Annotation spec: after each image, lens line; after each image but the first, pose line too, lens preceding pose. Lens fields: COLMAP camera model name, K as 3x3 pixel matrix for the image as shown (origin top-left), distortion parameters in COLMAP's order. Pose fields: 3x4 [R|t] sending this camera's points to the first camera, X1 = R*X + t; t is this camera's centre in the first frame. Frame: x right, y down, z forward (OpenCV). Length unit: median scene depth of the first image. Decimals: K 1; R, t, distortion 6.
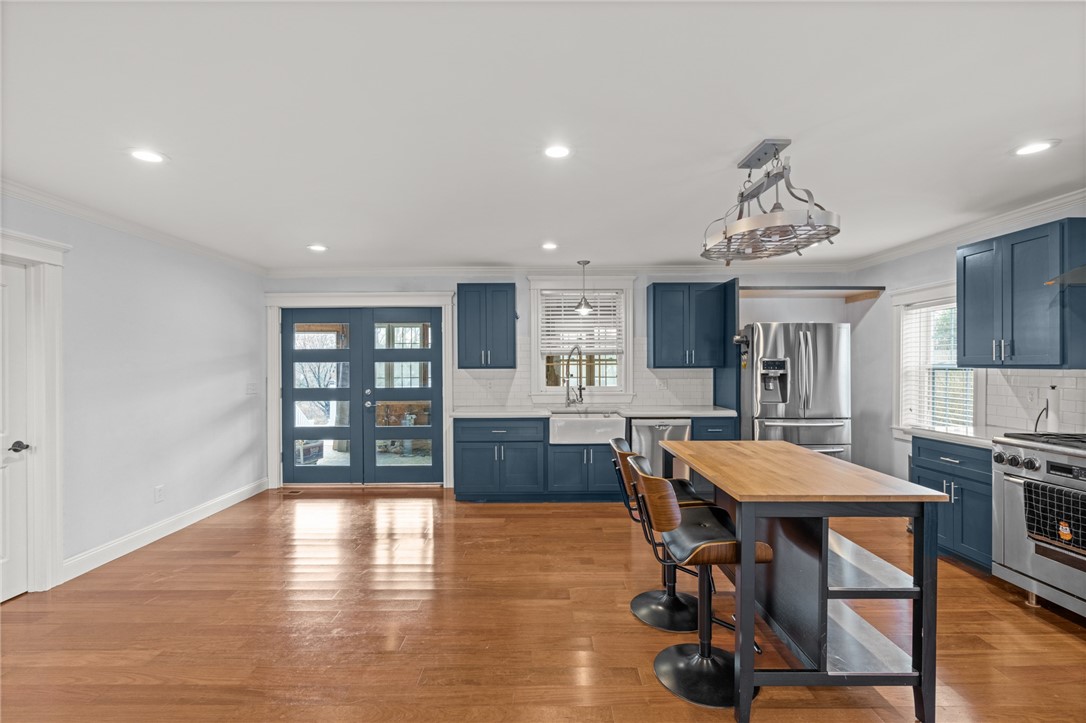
lens RADIAL K [[497.6, 0, 545.4], [0, 497.6, 362.5], [0, 0, 1]] dist [-0.004663, 0.000014]
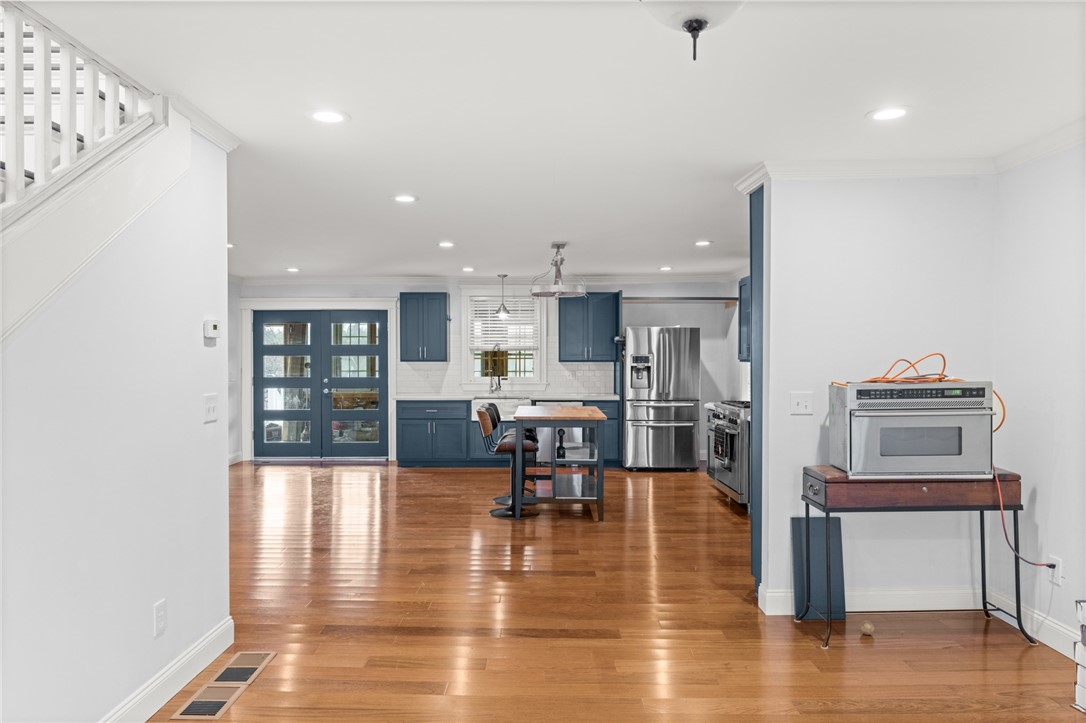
lens RADIAL K [[751.3, 0, 541.6], [0, 751.3, 361.6], [0, 0, 1]] dist [0.015064, 0.001415]
pose [[0.999952, 0.004988, -0.008396, 0.182754], [-0.004948, 0.999977, 0.004711, 0.002483], [0.008420, -0.004669, 0.999954, -0.828123]]
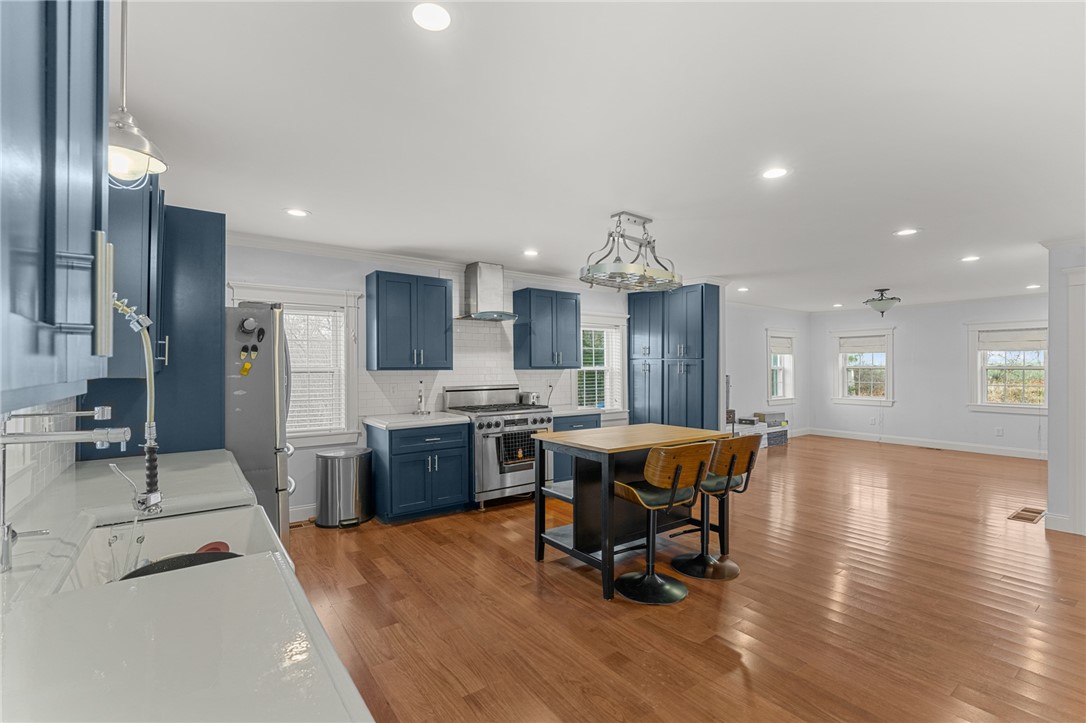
lens RADIAL K [[497.6, 0, 544.0], [0, 497.6, 366.9], [0, 0, 1]] dist [-0.004663, 0.000014]
pose [[-0.586495, 0.008185, 0.809911, -0.427592], [0.006457, 0.999964, -0.005430, 0.014538], [-0.809927, 0.002044, -0.586527, 1.576344]]
